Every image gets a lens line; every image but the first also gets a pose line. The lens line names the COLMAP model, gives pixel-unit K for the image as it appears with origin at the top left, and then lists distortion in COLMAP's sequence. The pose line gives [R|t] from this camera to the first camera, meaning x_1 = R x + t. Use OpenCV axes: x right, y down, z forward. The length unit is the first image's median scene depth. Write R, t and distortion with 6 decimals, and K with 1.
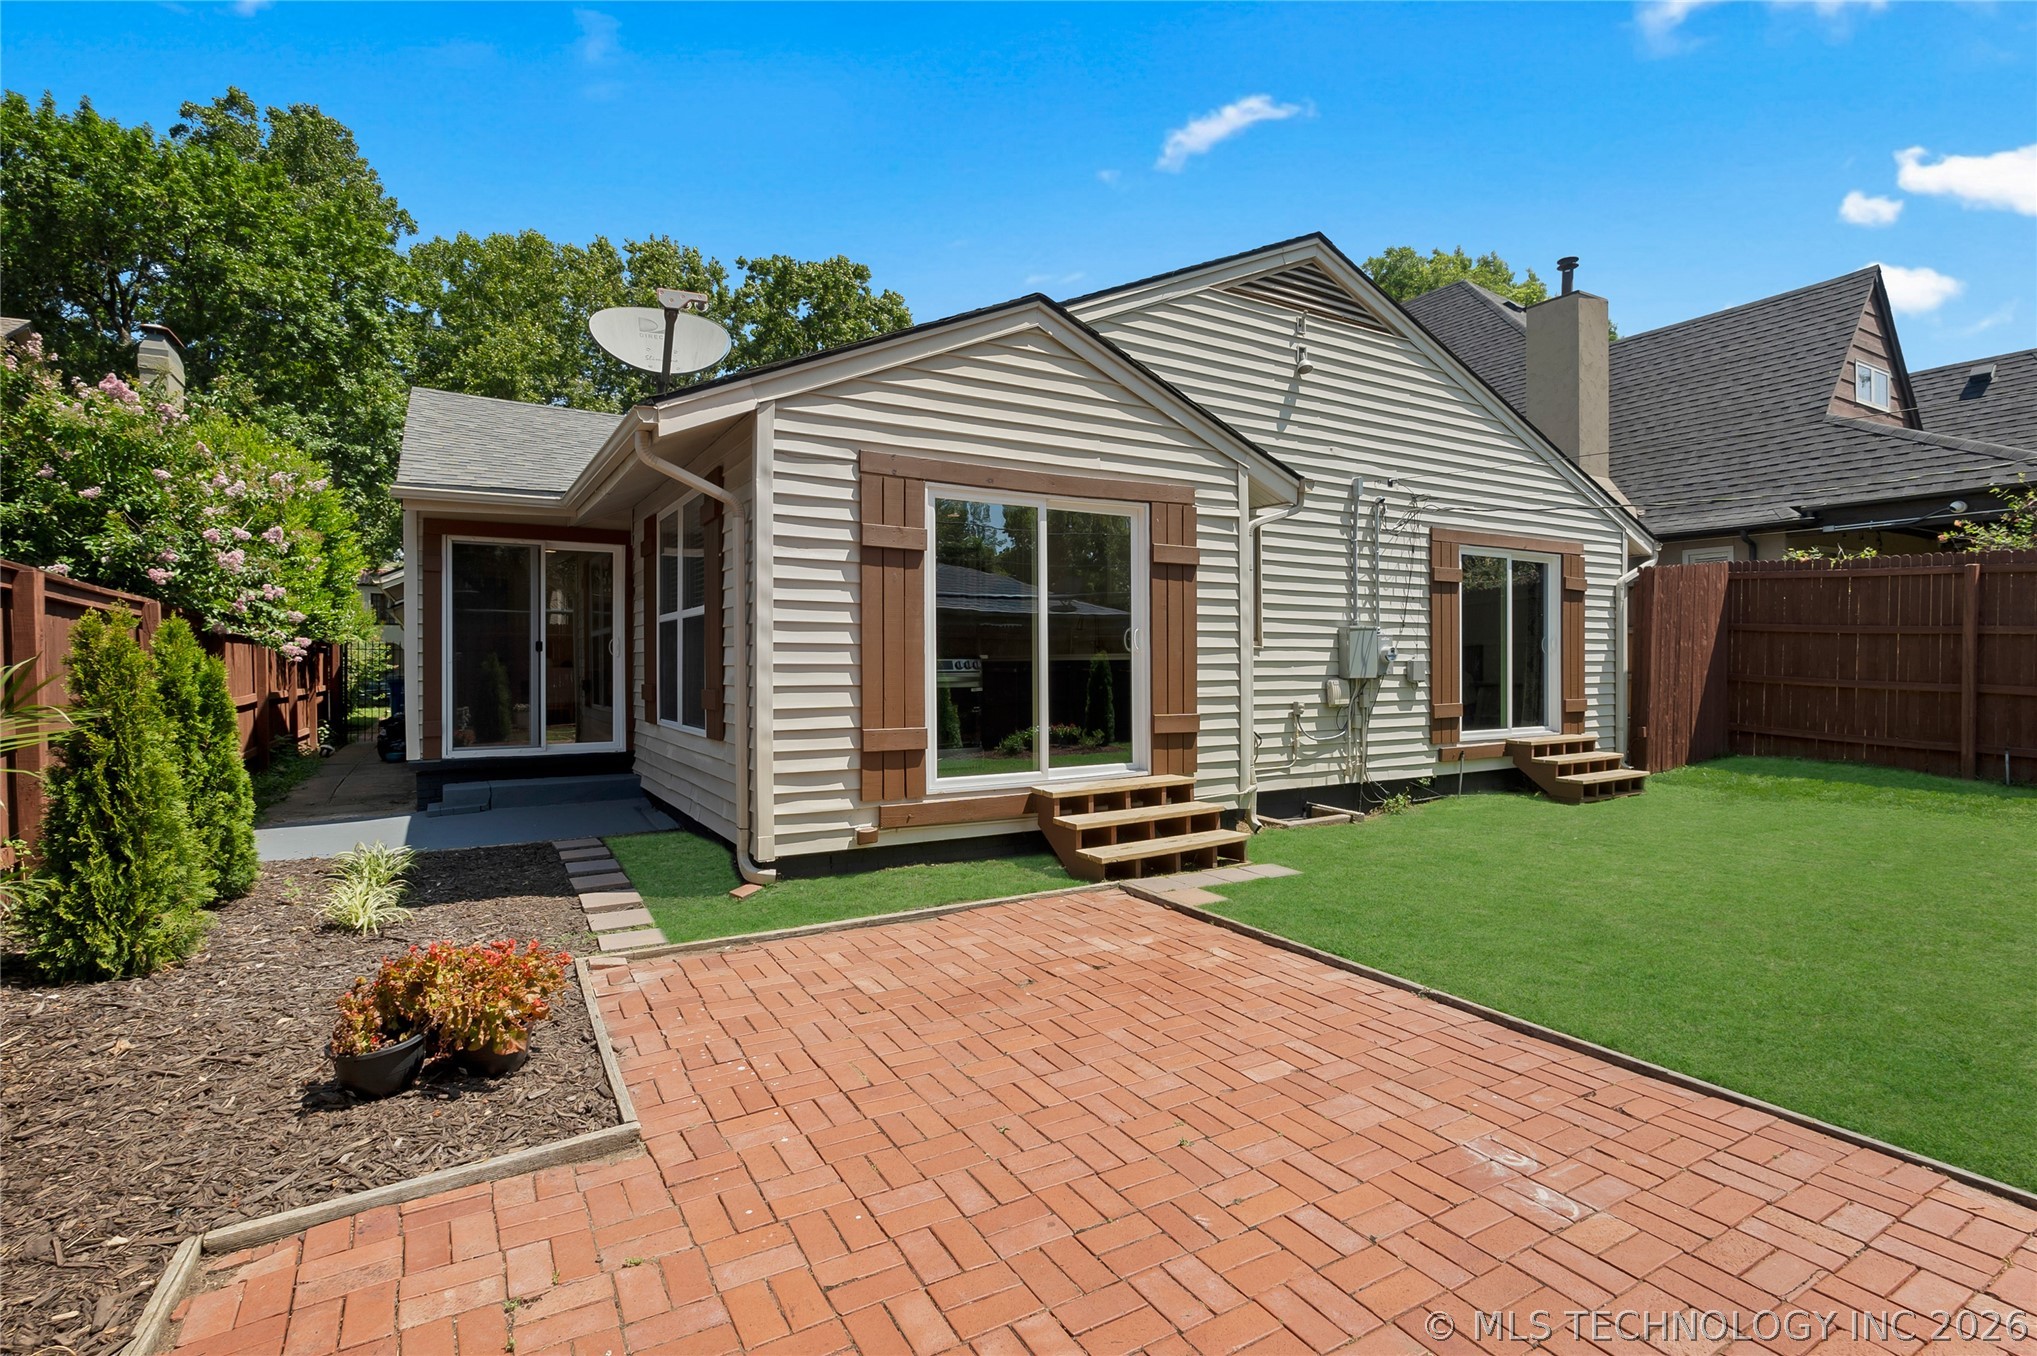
lens RADIAL K [[966.6, 0, 1017.3], [0, 966.6, 668.2], [0, 0, 1]] dist [-0.000655, -0.000122]
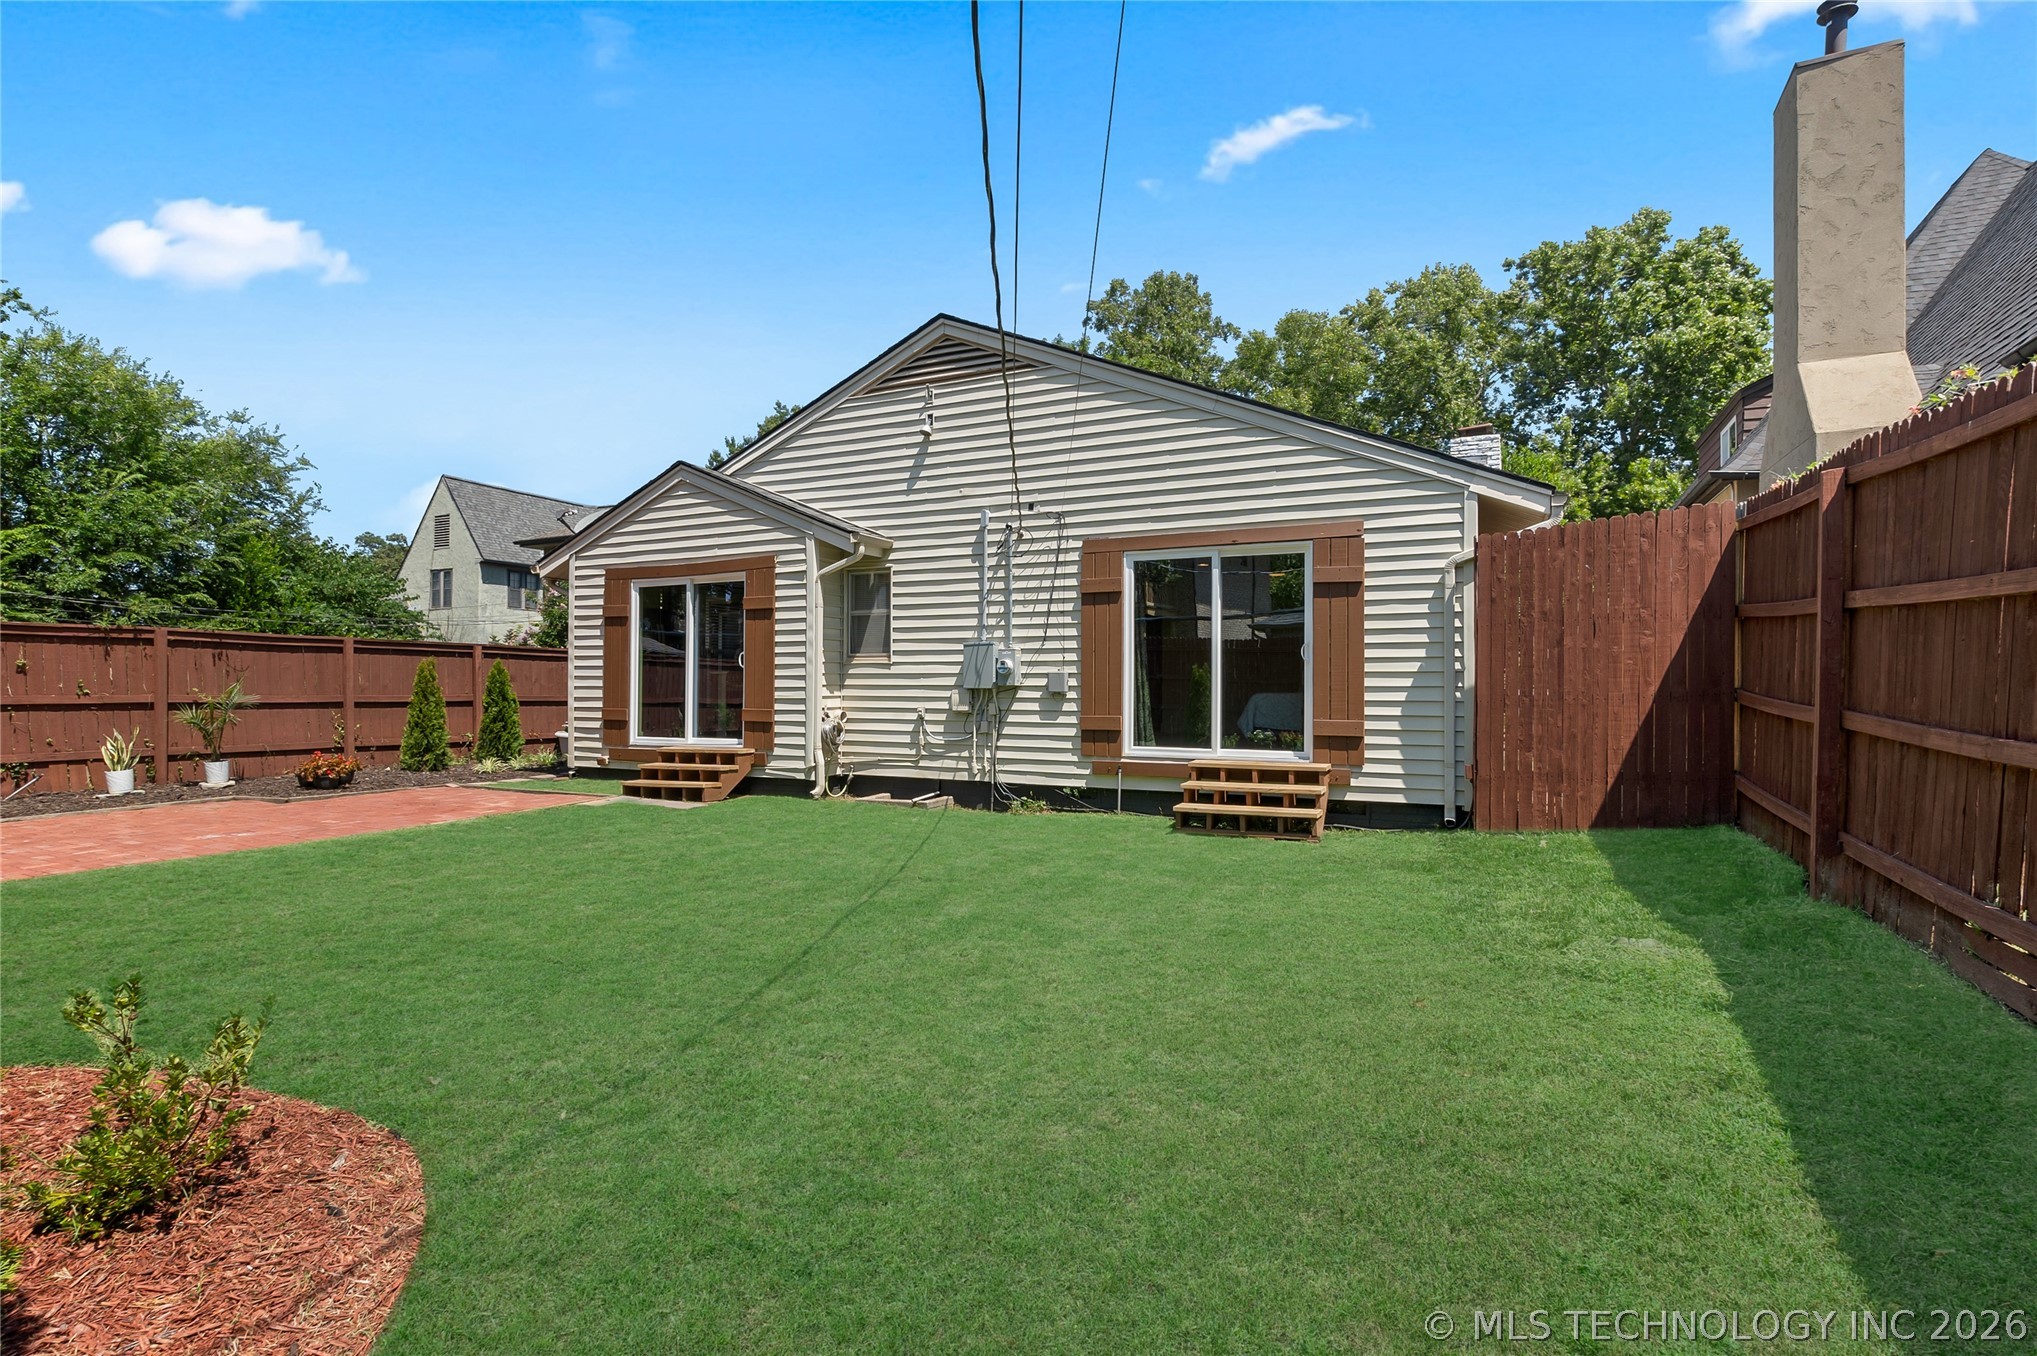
lens RADIAL K [[952.3, 0, 1018.5], [0, 952.3, 678.0], [0, 0, 1]] dist [-0.000555, -0.000100]
pose [[0.542500, -0.001788, -0.840054, 1.359432], [-0.006538, 0.999958, -0.006350, 0.005188], [0.840030, 0.008937, 0.542466, 0.450028]]
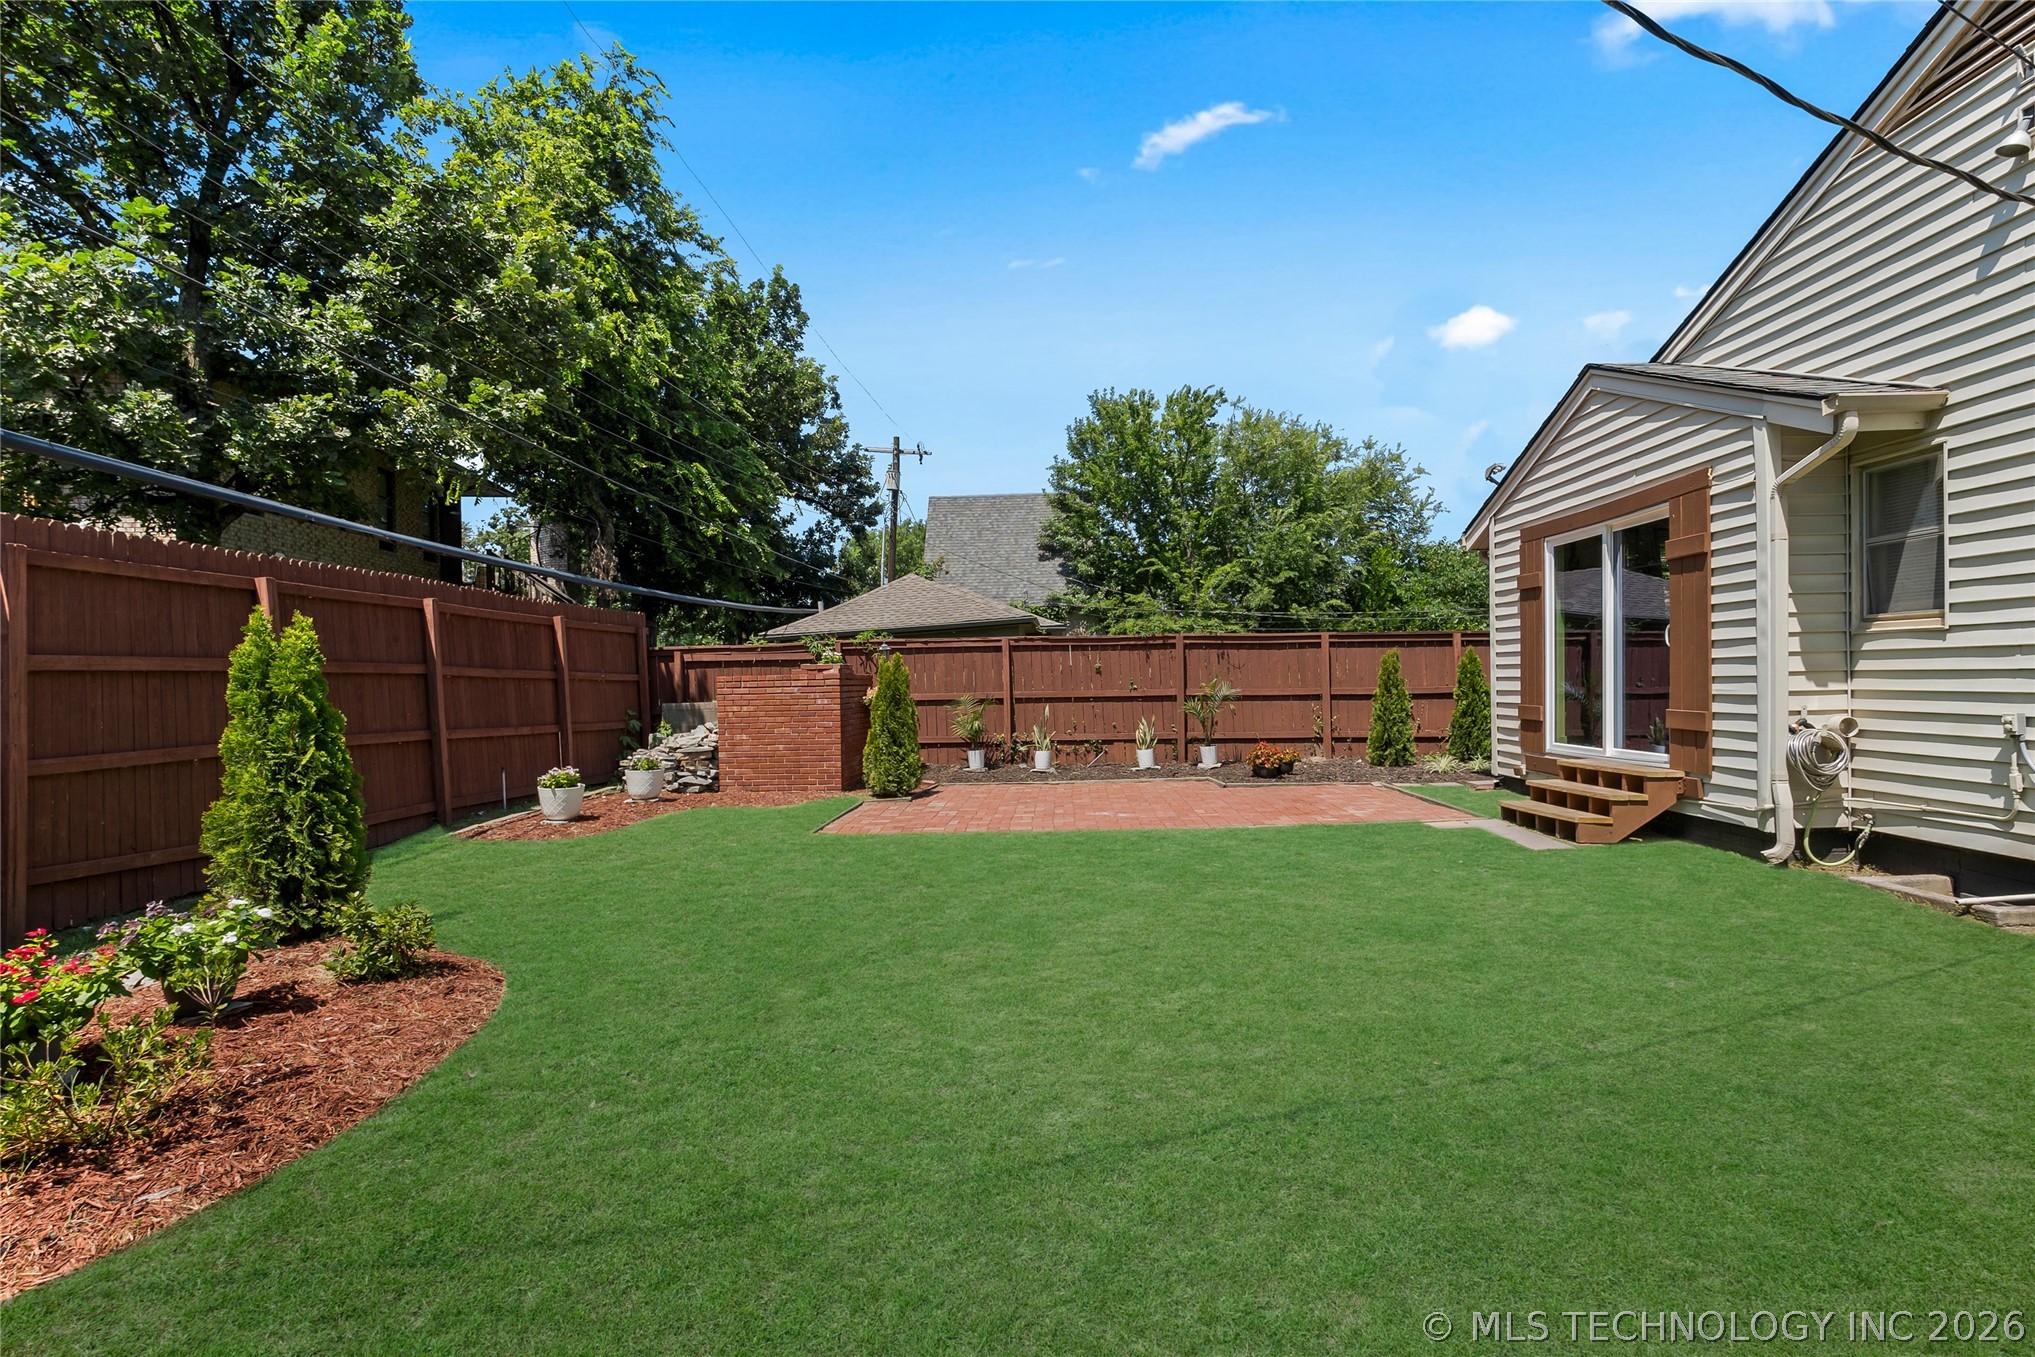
lens RADIAL K [[948.9, 0, 1023.1], [0, 948.9, 687.0], [0, 0, 1]] dist [-0.001121, -0.000564]
pose [[-0.536449, 0.019230, -0.843713, 1.110424], [0.017072, 0.999783, 0.011933, 0.001016], [0.843760, -0.008002, -0.536661, 0.793579]]
